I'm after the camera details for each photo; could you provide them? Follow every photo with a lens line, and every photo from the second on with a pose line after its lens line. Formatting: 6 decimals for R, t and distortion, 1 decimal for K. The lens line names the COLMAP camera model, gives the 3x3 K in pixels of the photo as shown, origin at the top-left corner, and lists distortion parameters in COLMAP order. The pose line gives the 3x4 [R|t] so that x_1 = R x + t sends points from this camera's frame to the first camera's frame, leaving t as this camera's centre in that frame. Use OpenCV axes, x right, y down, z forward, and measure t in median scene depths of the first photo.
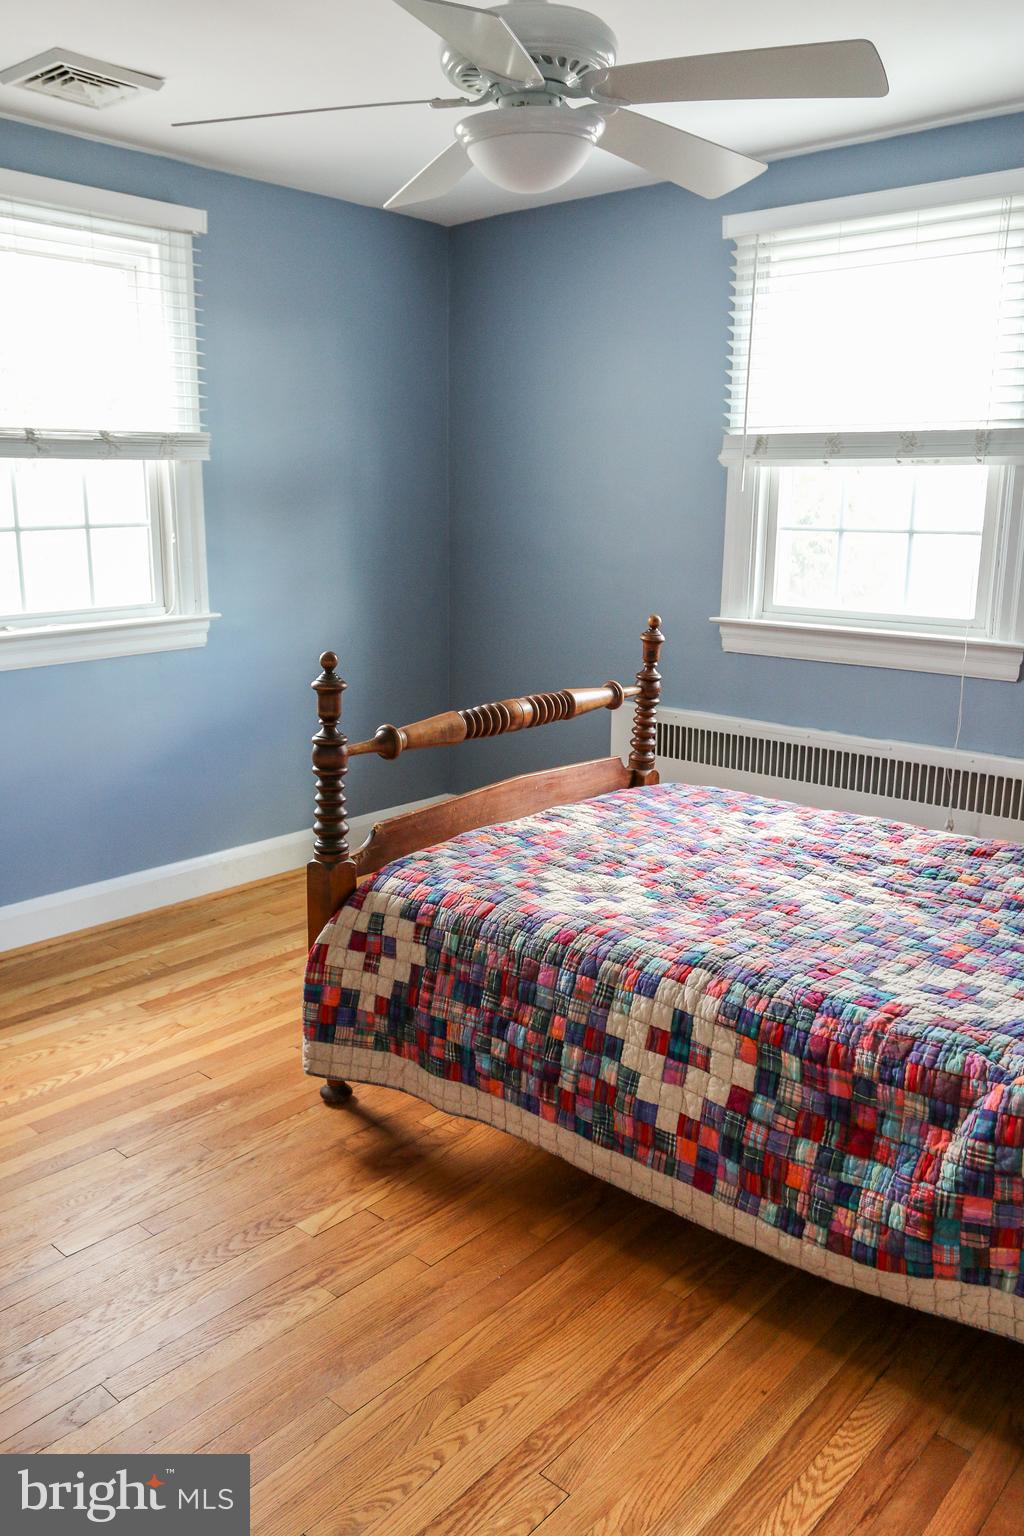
lens RADIAL K [[1189.2, 0, 516.4], [0, 1189.2, 769.6], [0, 0, 1]] dist [-0.065648, 0.069364]
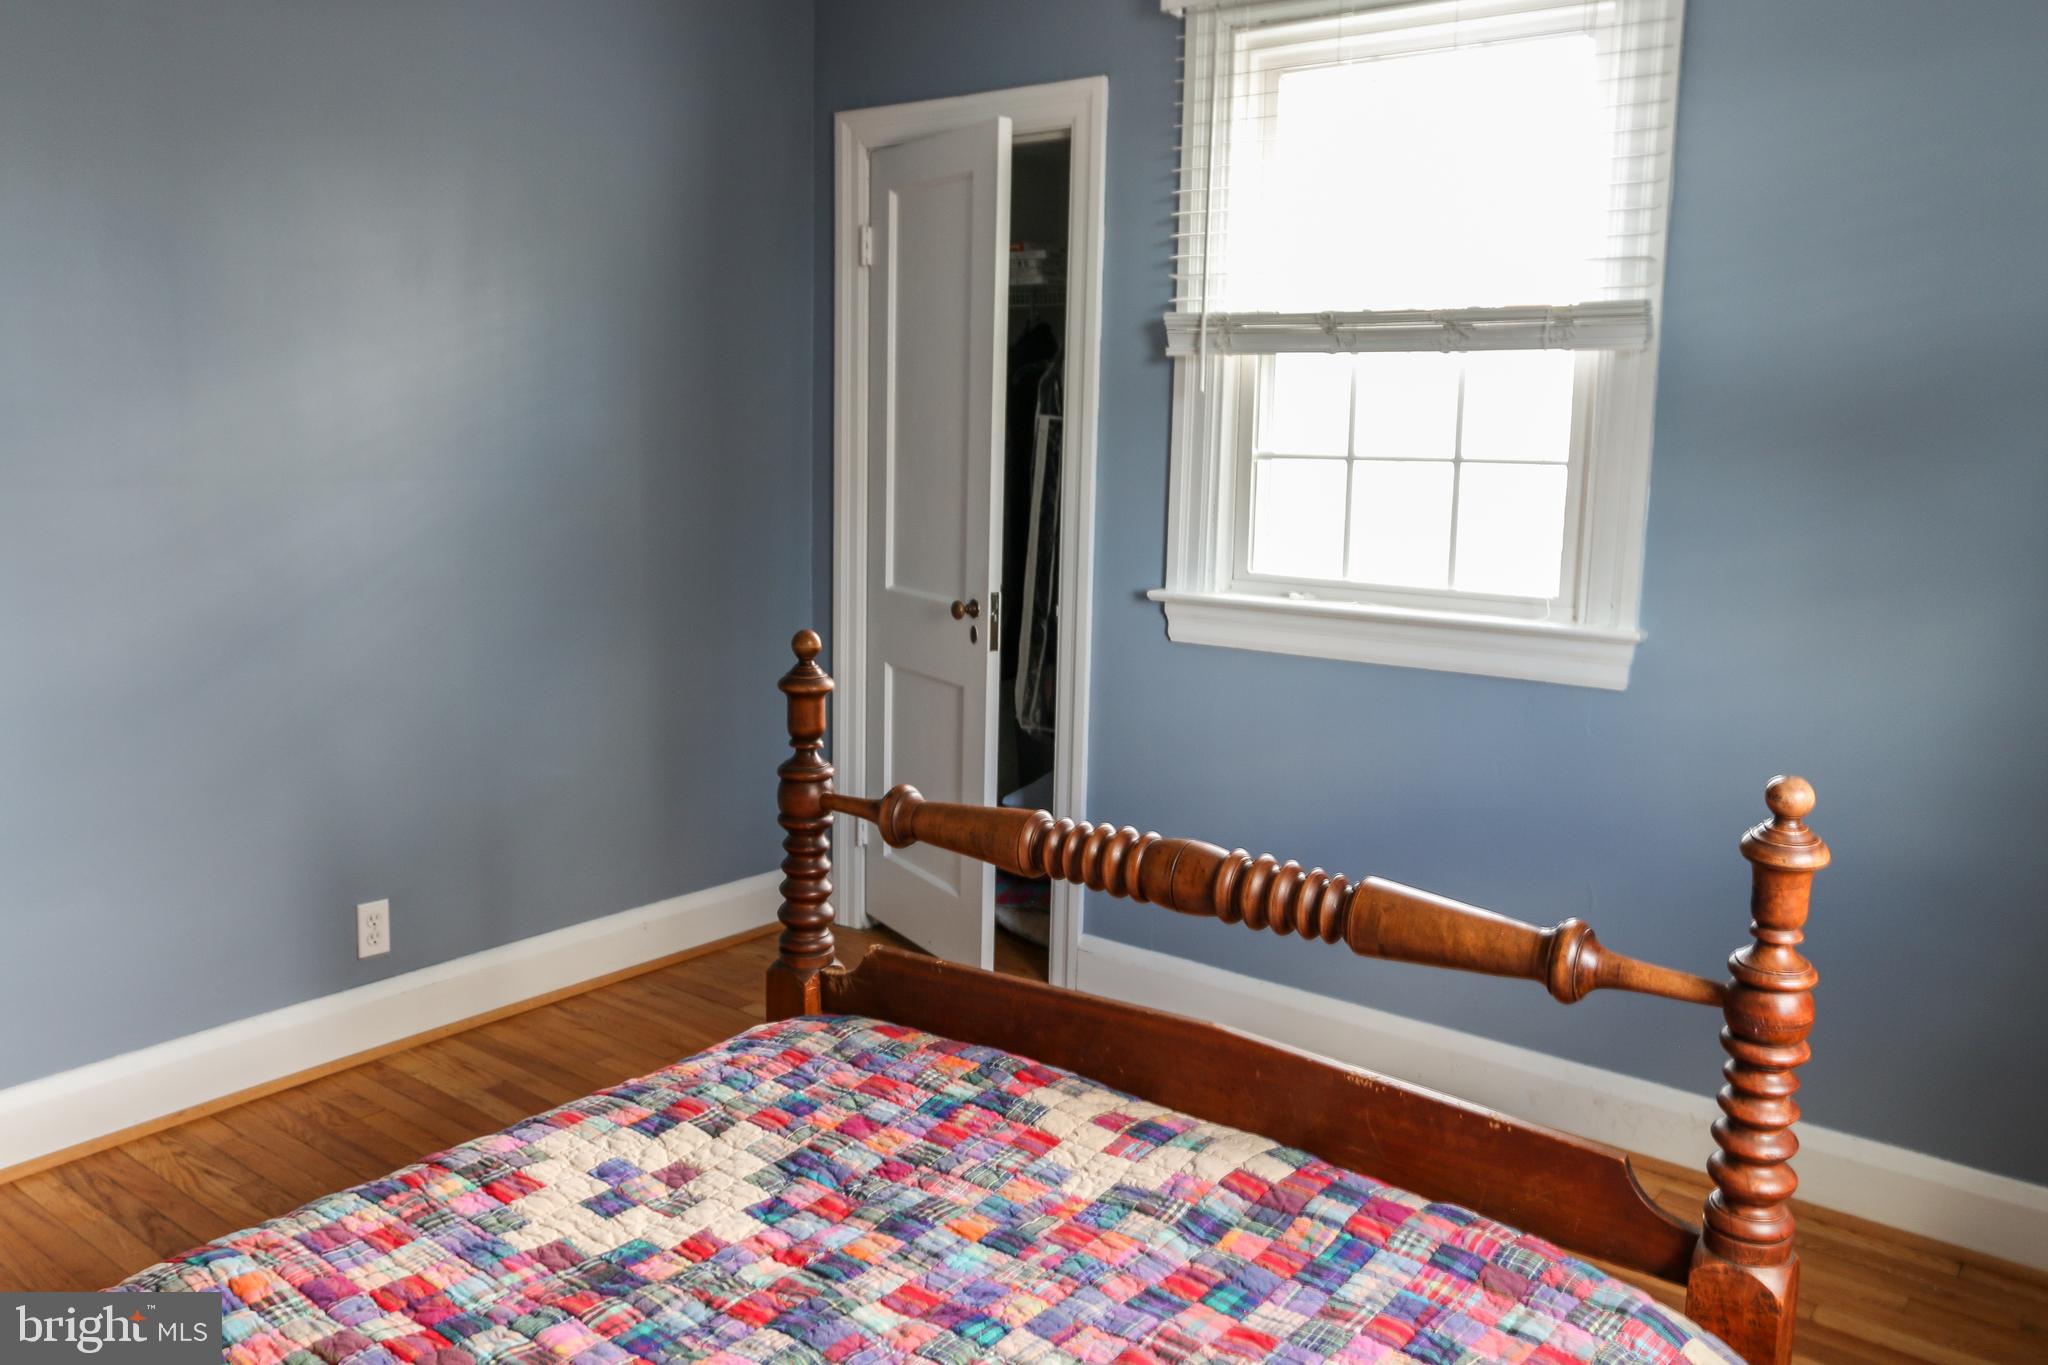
lens RADIAL K [[1585.6, 0, 1028.1], [0, 1585.6, 680.7], [0, 0, 1]] dist [-0.065648, 0.069364]
pose [[0.052545, 0.152907, -0.986843, 0.540853], [-0.247266, 0.959427, 0.135494, -0.173721], [0.967522, 0.236893, 0.088222, 0.841282]]
